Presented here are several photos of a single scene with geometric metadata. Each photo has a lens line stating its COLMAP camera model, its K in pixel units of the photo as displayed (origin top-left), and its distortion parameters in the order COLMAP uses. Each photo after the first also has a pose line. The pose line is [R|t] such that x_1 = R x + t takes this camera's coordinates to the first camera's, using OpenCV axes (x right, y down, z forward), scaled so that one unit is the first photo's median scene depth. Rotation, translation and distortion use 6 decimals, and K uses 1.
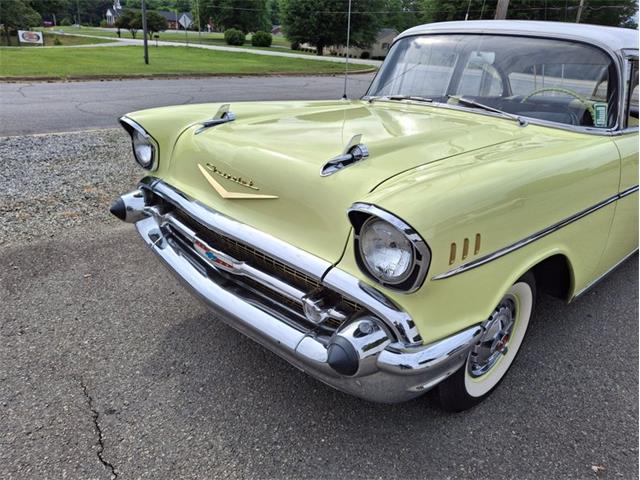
lens RADIAL K [[491.3, 0, 320.1], [0, 491.3, 242.8], [0, 0, 1]] dist [0.018347, -0.030346]
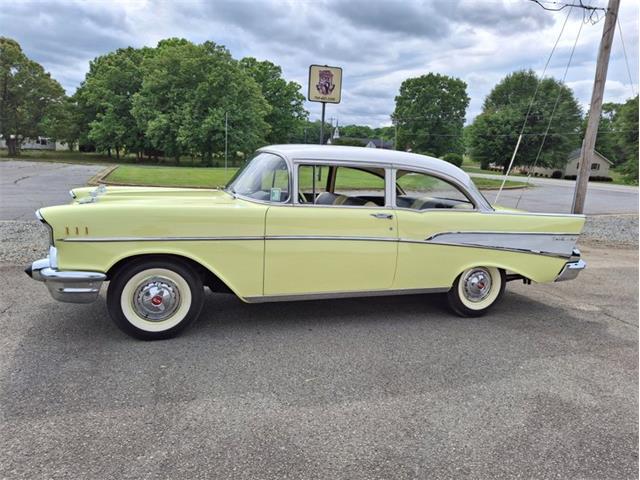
lens RADIAL K [[491.3, 0, 315.6], [0, 491.3, 242.1], [0, 0, 1]] dist [0.018347, -0.030346]
pose [[0.910928, 0.057850, -0.408490, 1.216621], [-0.149289, 0.969244, -0.195649, 0.186281], [0.384608, 0.239206, 0.891548, -0.373665]]
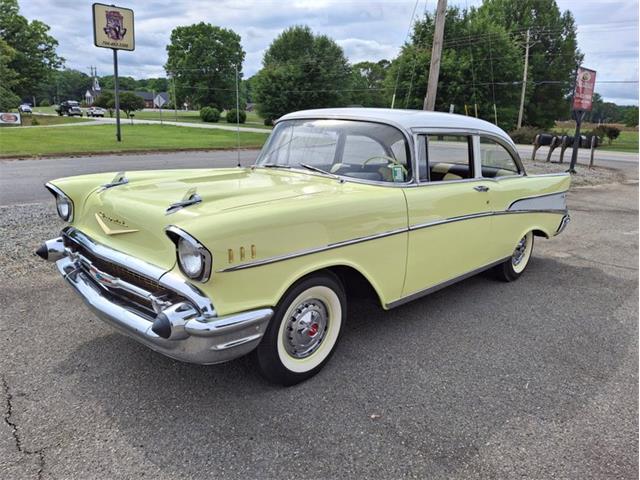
lens RADIAL K [[491.3, 0, 324.3], [0, 491.3, 245.4], [0, 0, 1]] dist [0.018347, -0.030346]
pose [[0.998325, -0.030628, 0.049082, 0.246897], [0.036792, 0.990823, -0.130061, 0.101423], [-0.044648, 0.131649, 0.990290, -0.302342]]
